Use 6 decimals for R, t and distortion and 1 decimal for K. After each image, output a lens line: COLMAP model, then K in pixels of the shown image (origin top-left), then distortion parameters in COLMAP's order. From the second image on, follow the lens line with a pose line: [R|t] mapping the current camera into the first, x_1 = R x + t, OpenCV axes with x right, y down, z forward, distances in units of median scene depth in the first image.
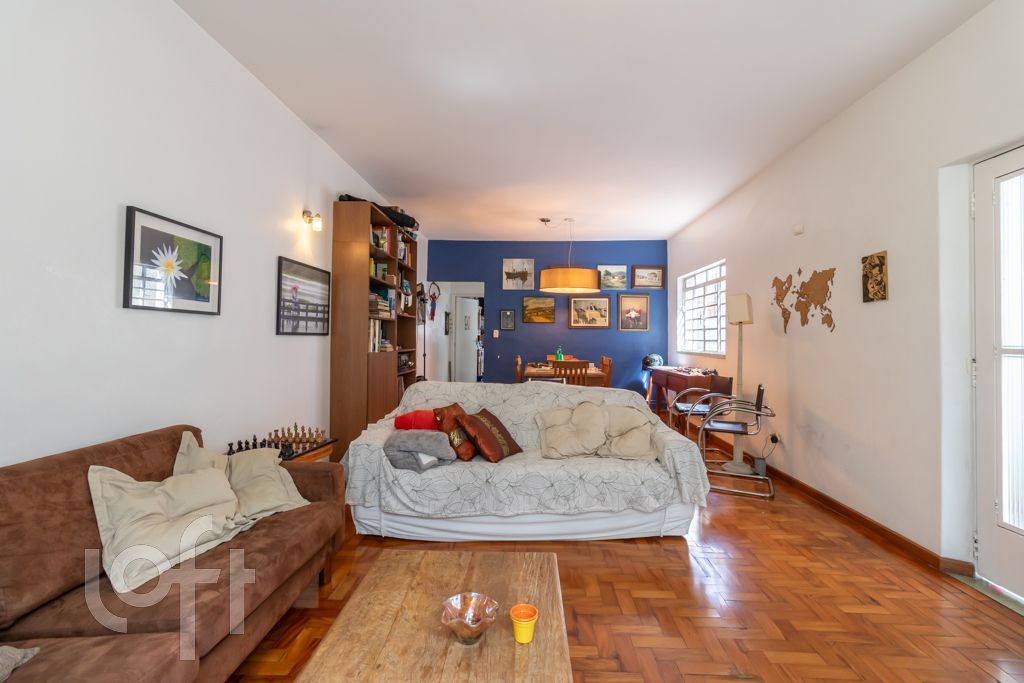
lens RADIAL K [[471.5, 0, 514.0], [0, 471.5, 331.4], [0, 0, 1]] dist [0.002069, -0.000293]
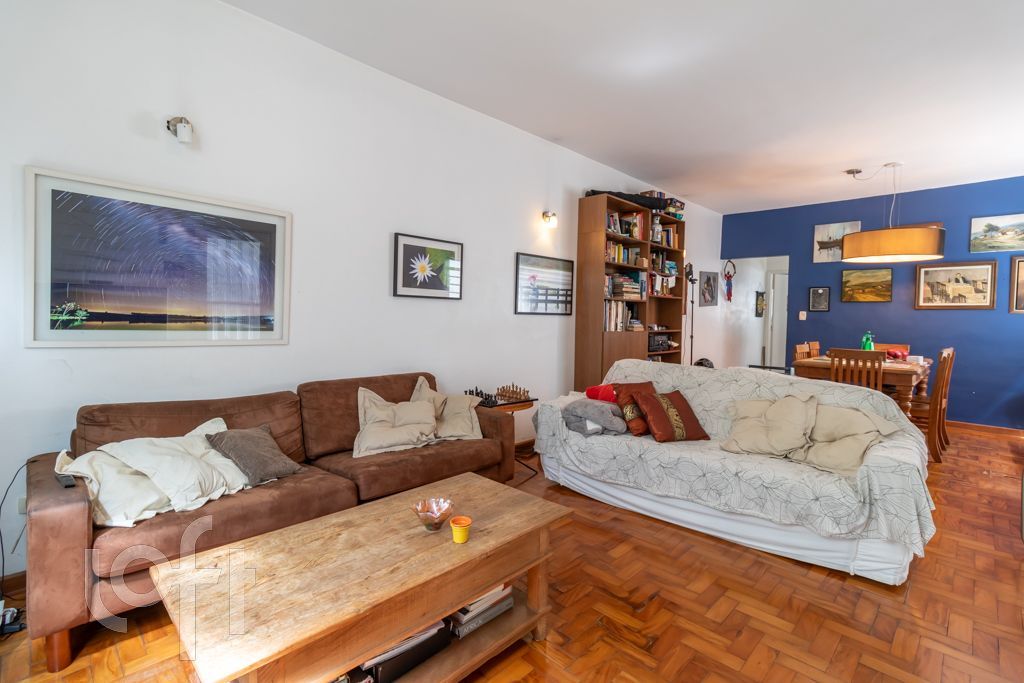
lens RADIAL K [[471.5, 0, 513.6], [0, 471.5, 332.0], [0, 0, 1]] dist [0.002069, -0.000293]
pose [[0.737907, 0.029277, -0.674267, 0.329283], [-0.002890, 0.999187, 0.040223, 0.003679], [0.674896, -0.027732, 0.737391, 0.045694]]
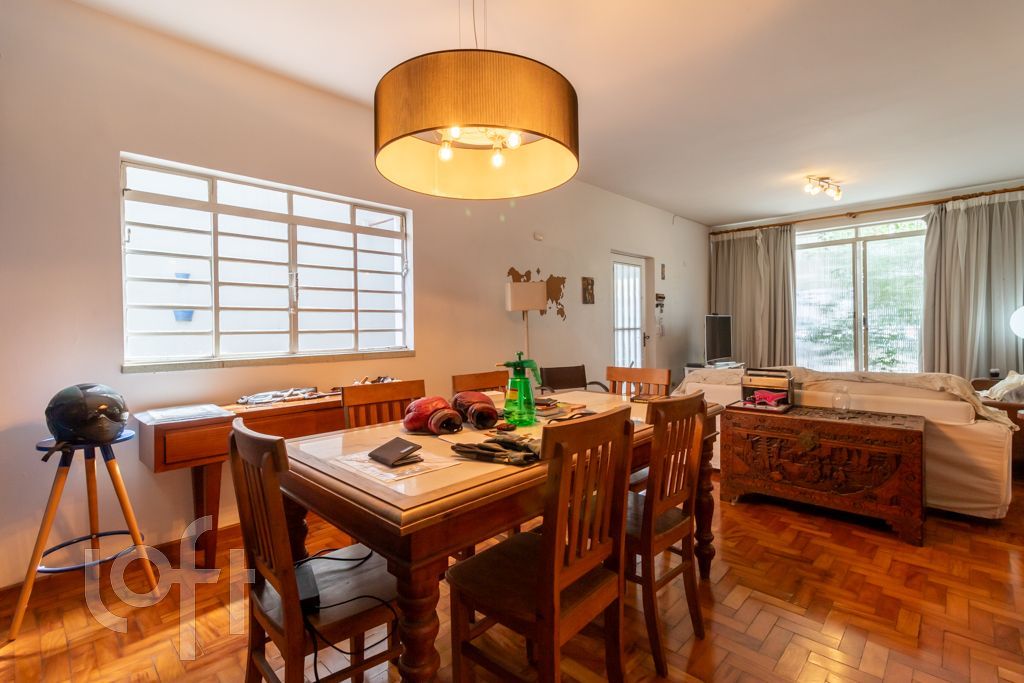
lens RADIAL K [[471.5, 0, 511.9], [0, 471.5, 333.7], [0, 0, 1]] dist [0.002069, -0.000293]
pose [[-0.736893, -0.005970, 0.675983, -0.188456], [-0.001685, 0.999974, 0.006995, 0.030631], [-0.676007, 0.004016, -0.736884, 2.125095]]
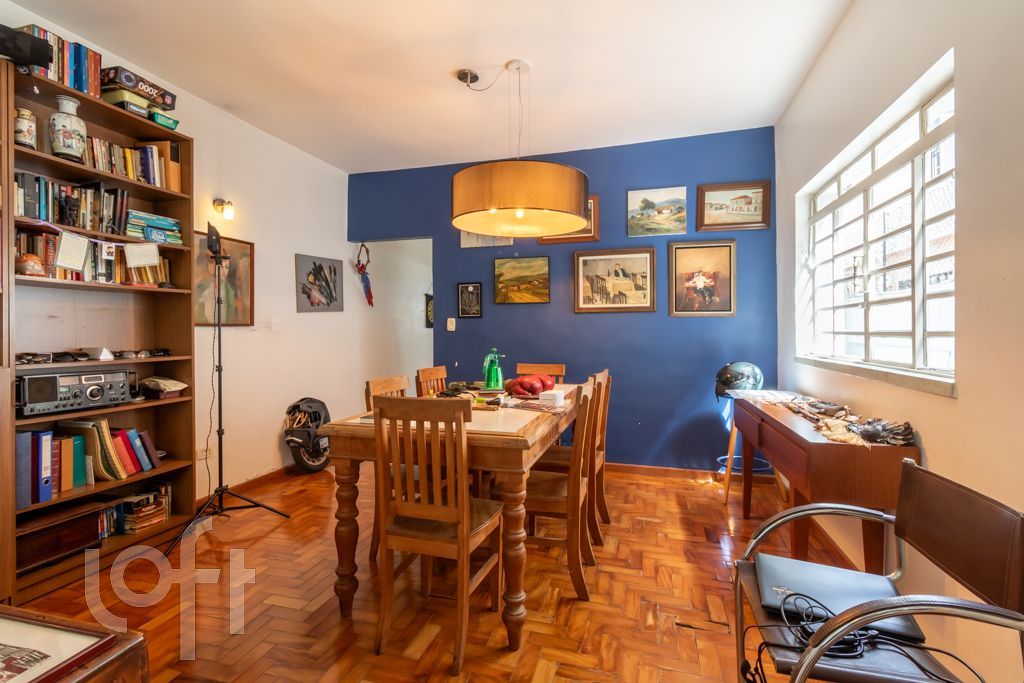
lens RADIAL K [[471.5, 0, 512.9], [0, 471.5, 330.7], [0, 0, 1]] dist [0.002069, -0.000293]
pose [[0.968949, -0.010427, -0.247042, 0.390288], [0.013687, 0.999840, 0.011483, 0.015319], [0.246883, -0.014507, 0.968937, 0.989156]]
